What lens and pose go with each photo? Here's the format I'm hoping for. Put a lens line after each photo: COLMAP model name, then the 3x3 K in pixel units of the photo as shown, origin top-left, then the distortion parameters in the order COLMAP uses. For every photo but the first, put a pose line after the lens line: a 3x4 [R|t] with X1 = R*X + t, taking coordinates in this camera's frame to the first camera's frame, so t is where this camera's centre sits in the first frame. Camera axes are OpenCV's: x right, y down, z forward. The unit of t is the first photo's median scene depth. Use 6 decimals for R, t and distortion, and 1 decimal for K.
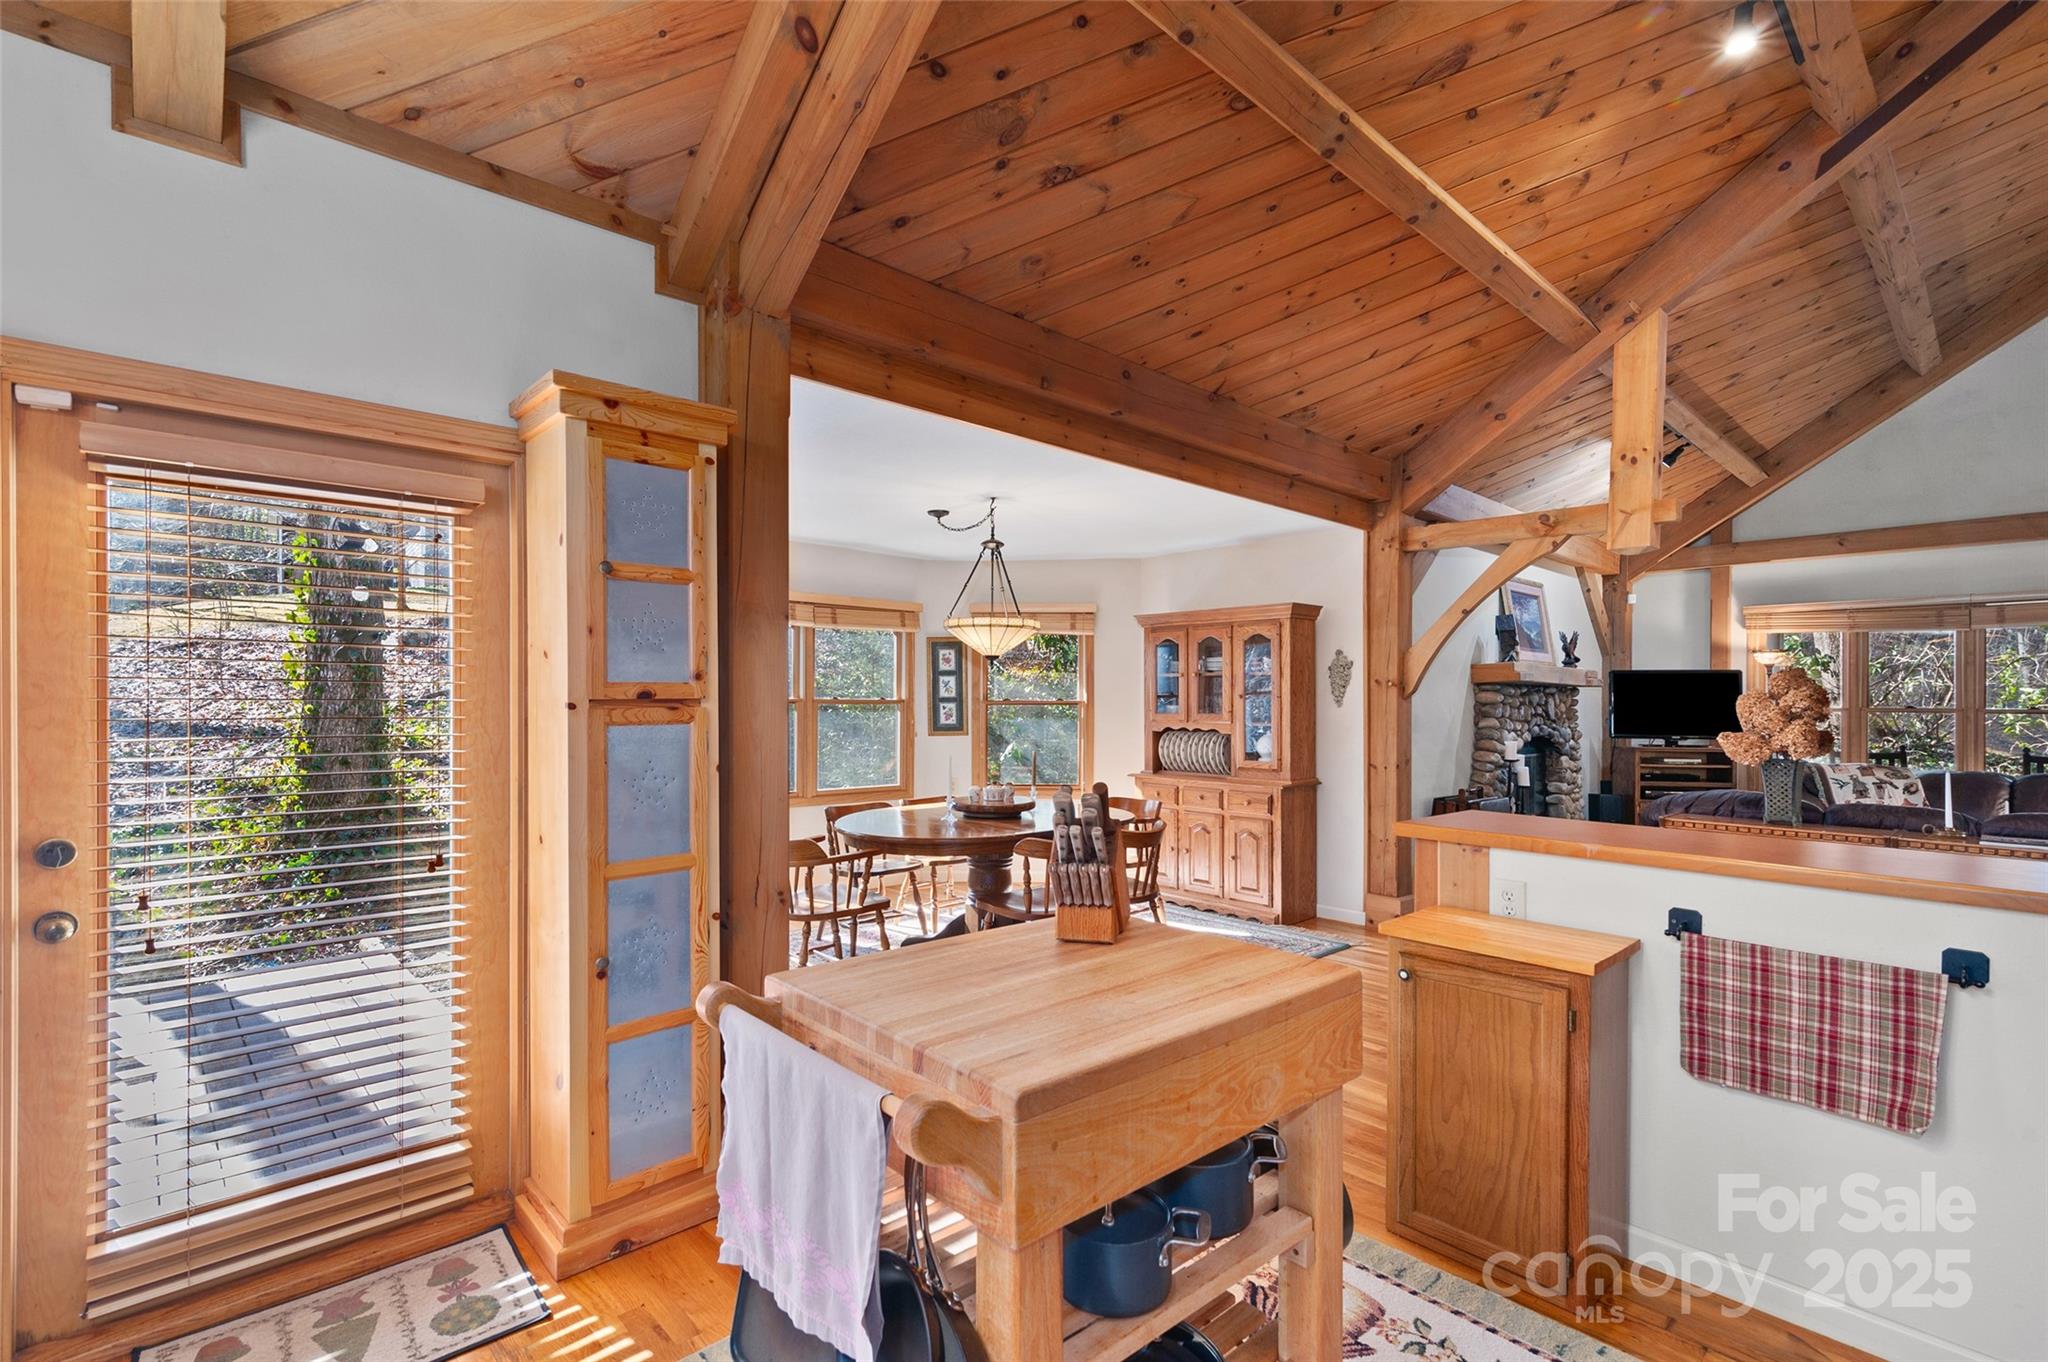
lens RADIAL K [[922.2, 0, 1024.4], [0, 922.2, 706.0], [0, 0, 1]] dist [0.017305, -0.003289]
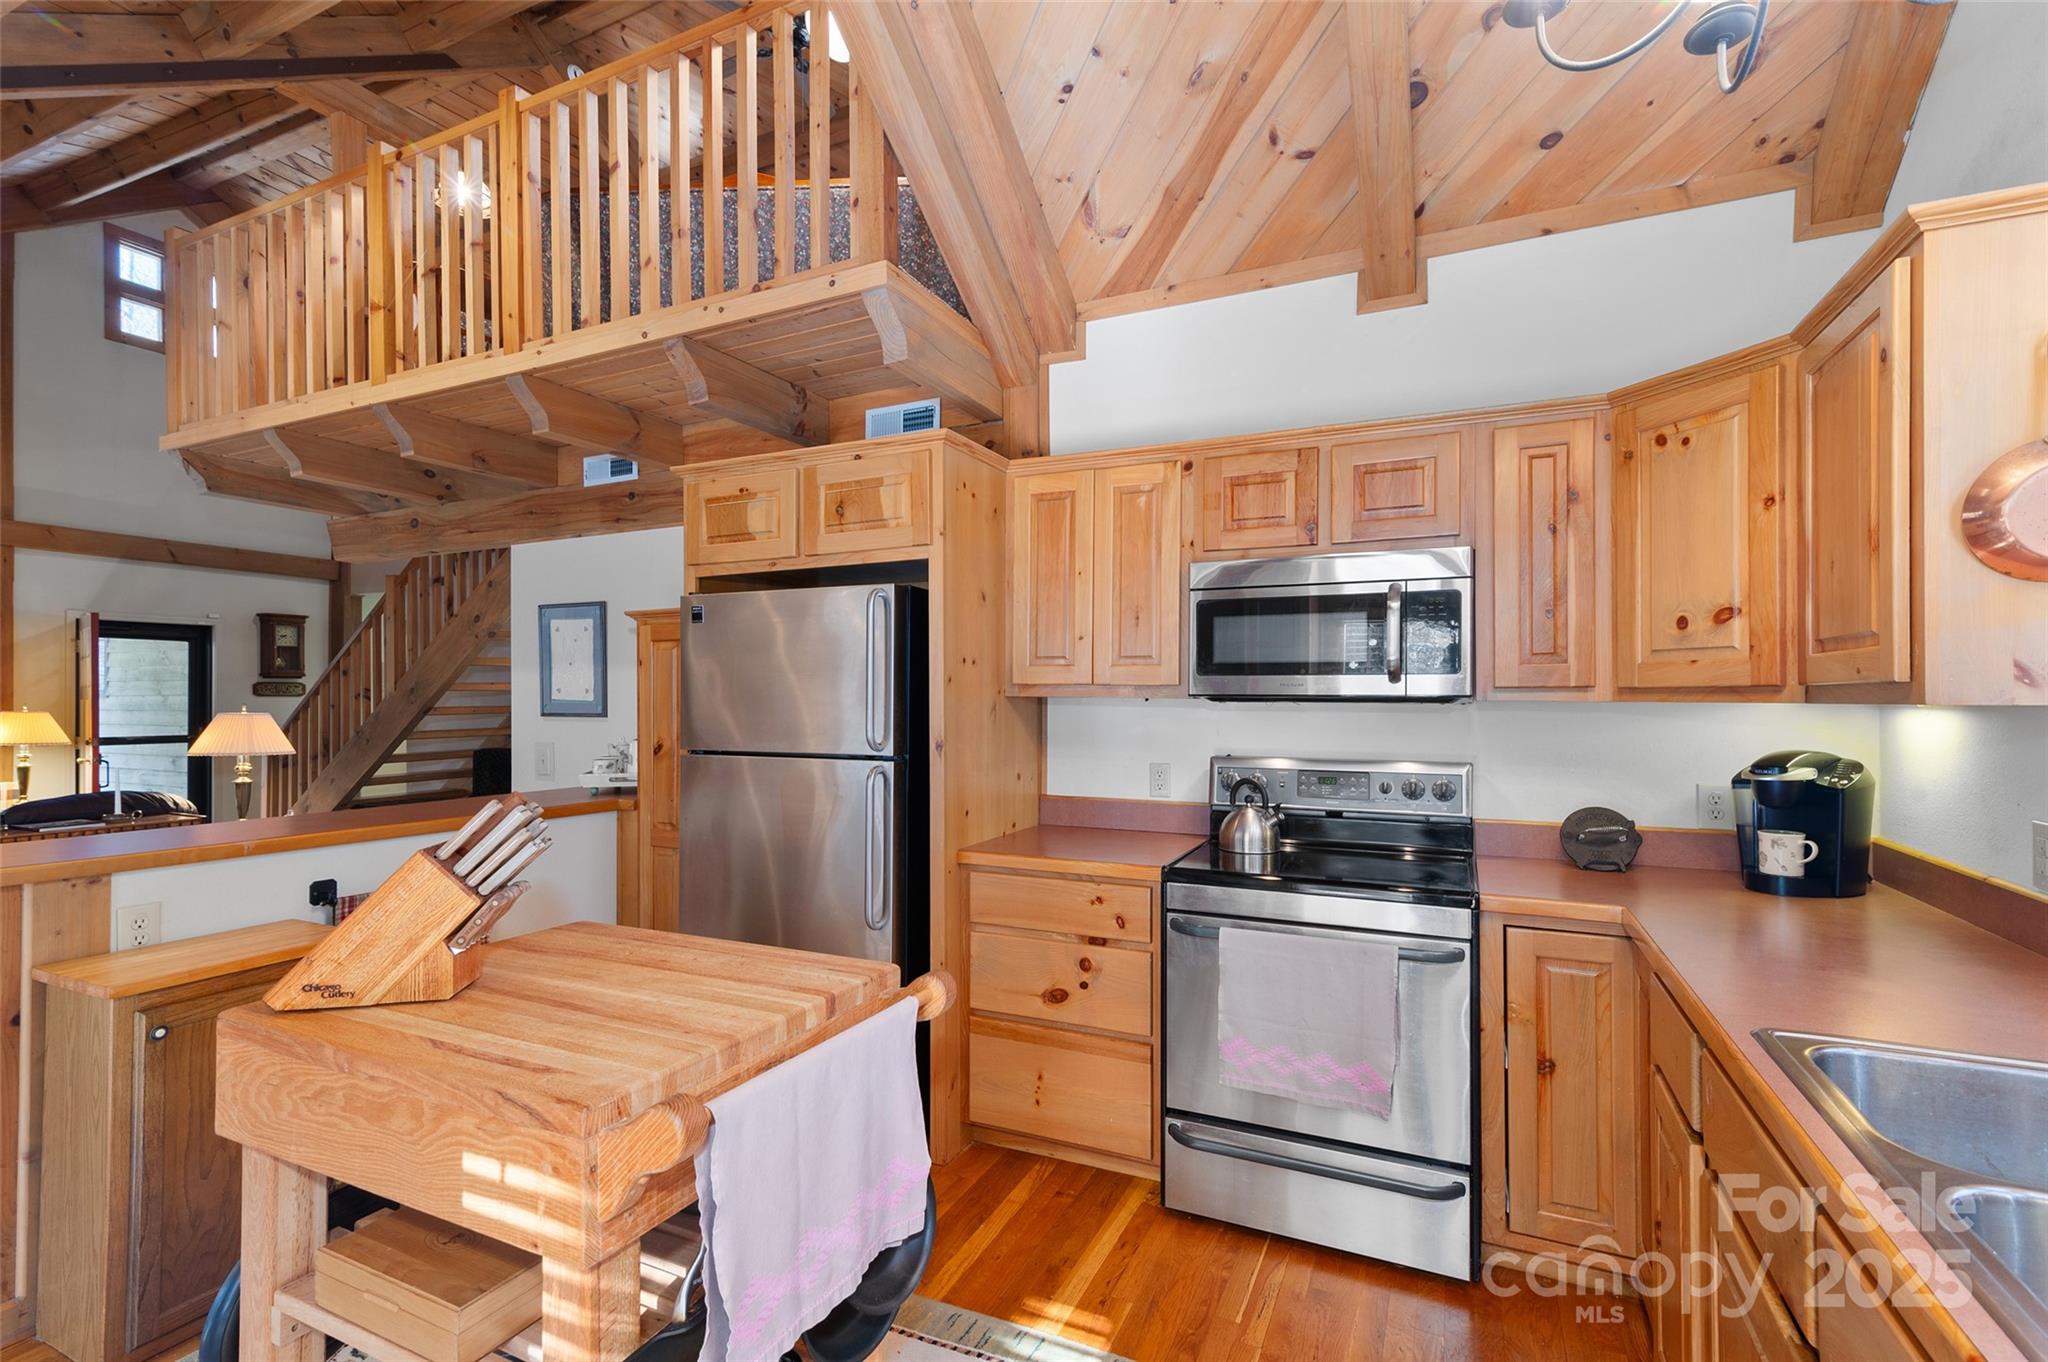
lens RADIAL K [[922.2, 0, 1012.2], [0, 922.2, 694.3], [0, 0, 1]] dist [0.017305, -0.003289]
pose [[-0.373152, 0.001500, 0.927769, -0.239720], [0.005234, 0.999986, 0.000489, -0.002112], [-0.927755, 0.005038, -0.373155, 0.228869]]
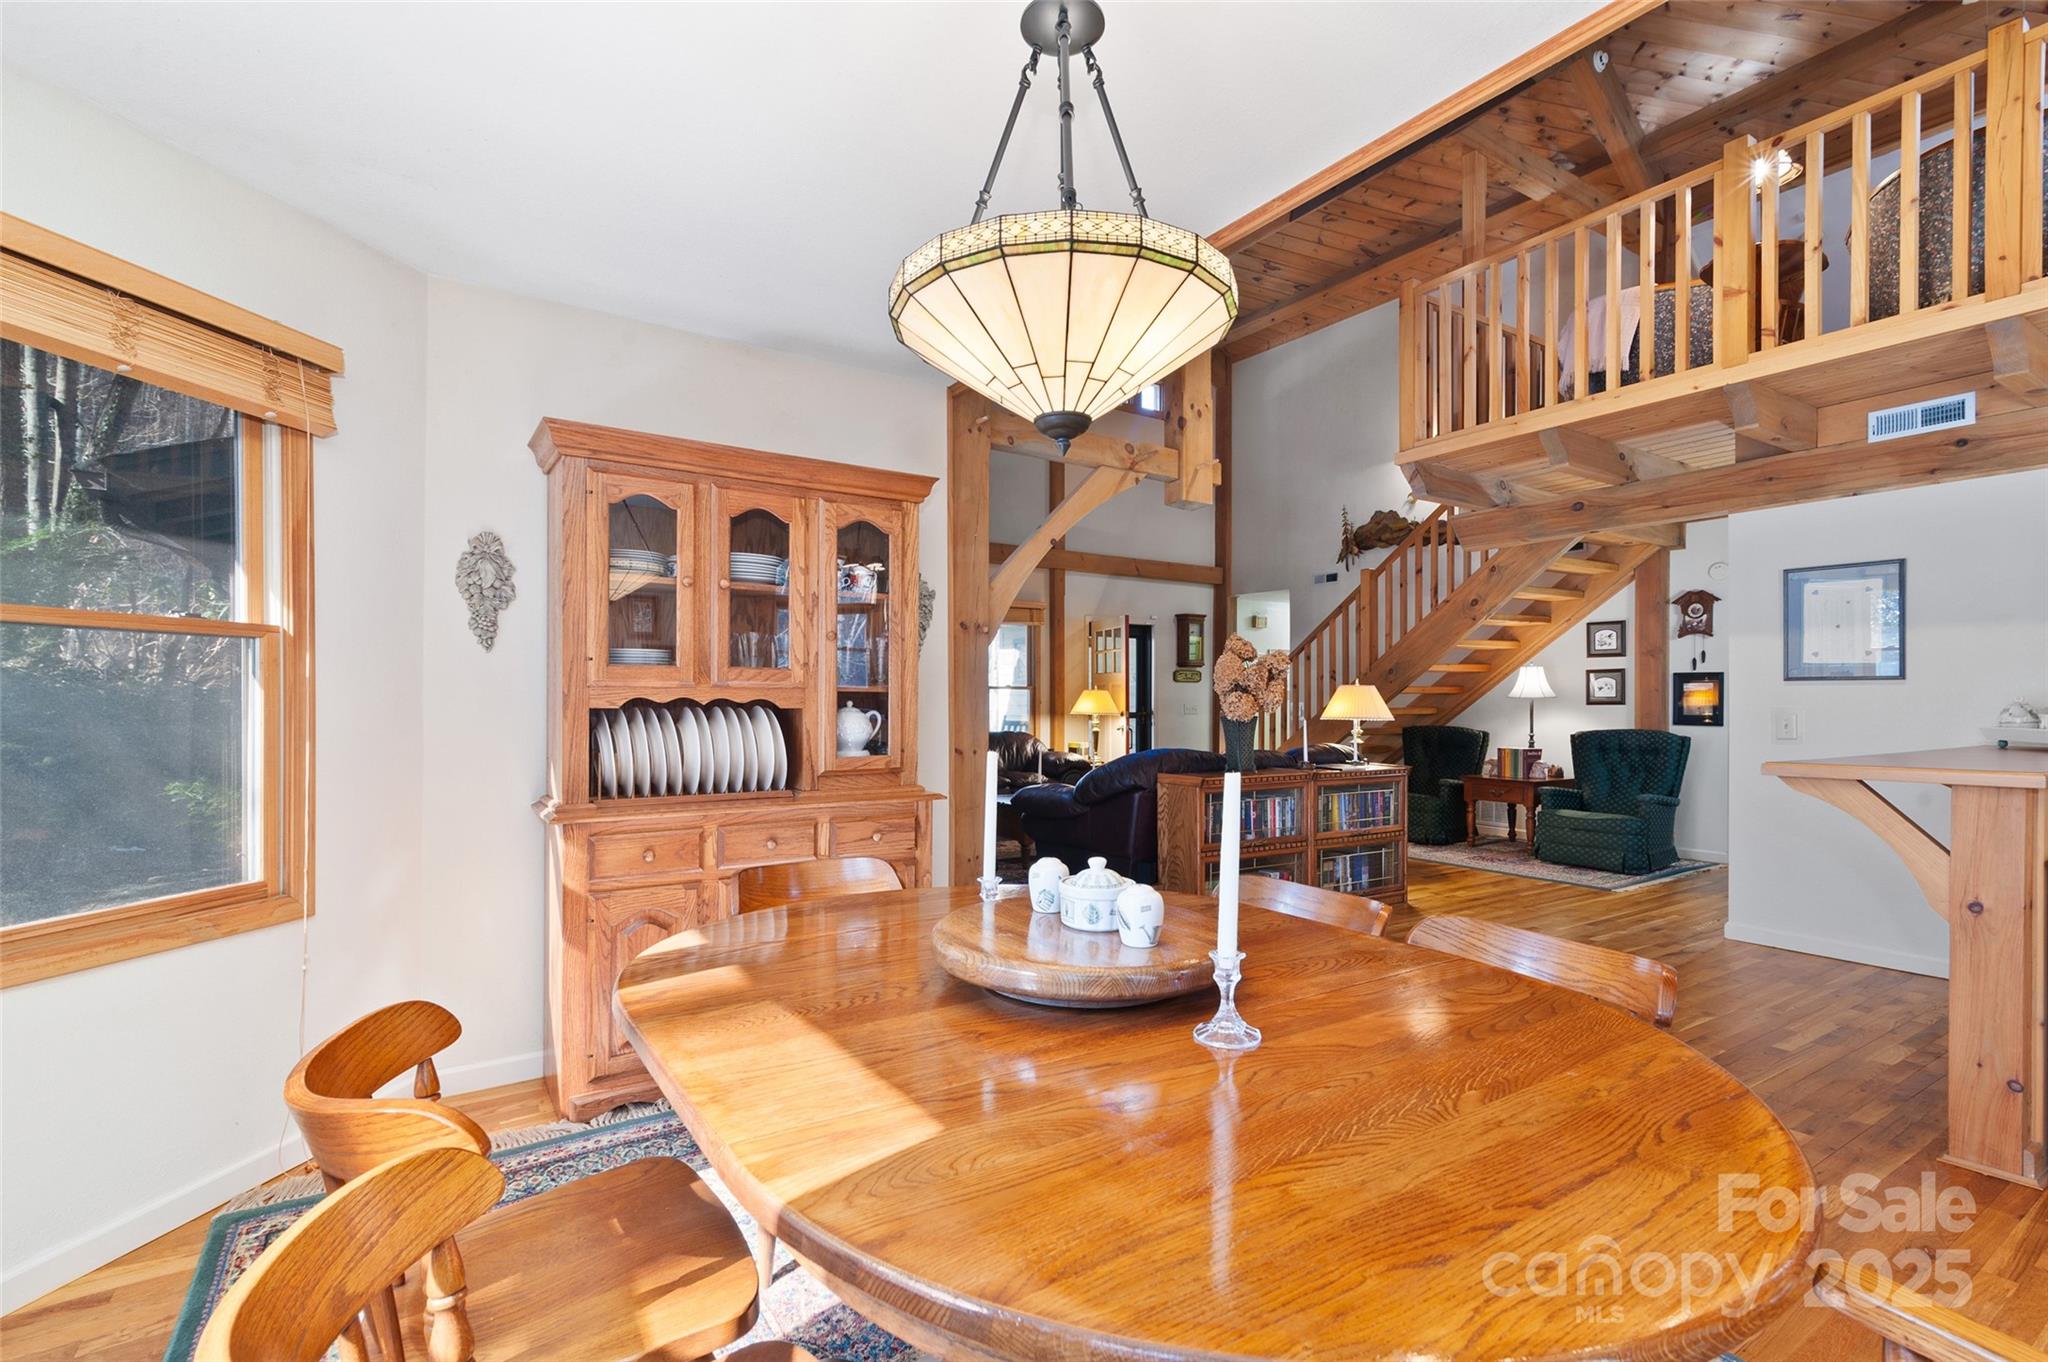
lens RADIAL K [[922.2, 0, 1025.4], [0, 922.2, 698.3], [0, 0, 1]] dist [0.017305, -0.003289]
pose [[0.165585, -0.001934, 0.986194, -0.246862], [0.004240, 0.999990, 0.001249, 0.023737], [-0.986186, 0.003975, 0.165591, 0.767715]]
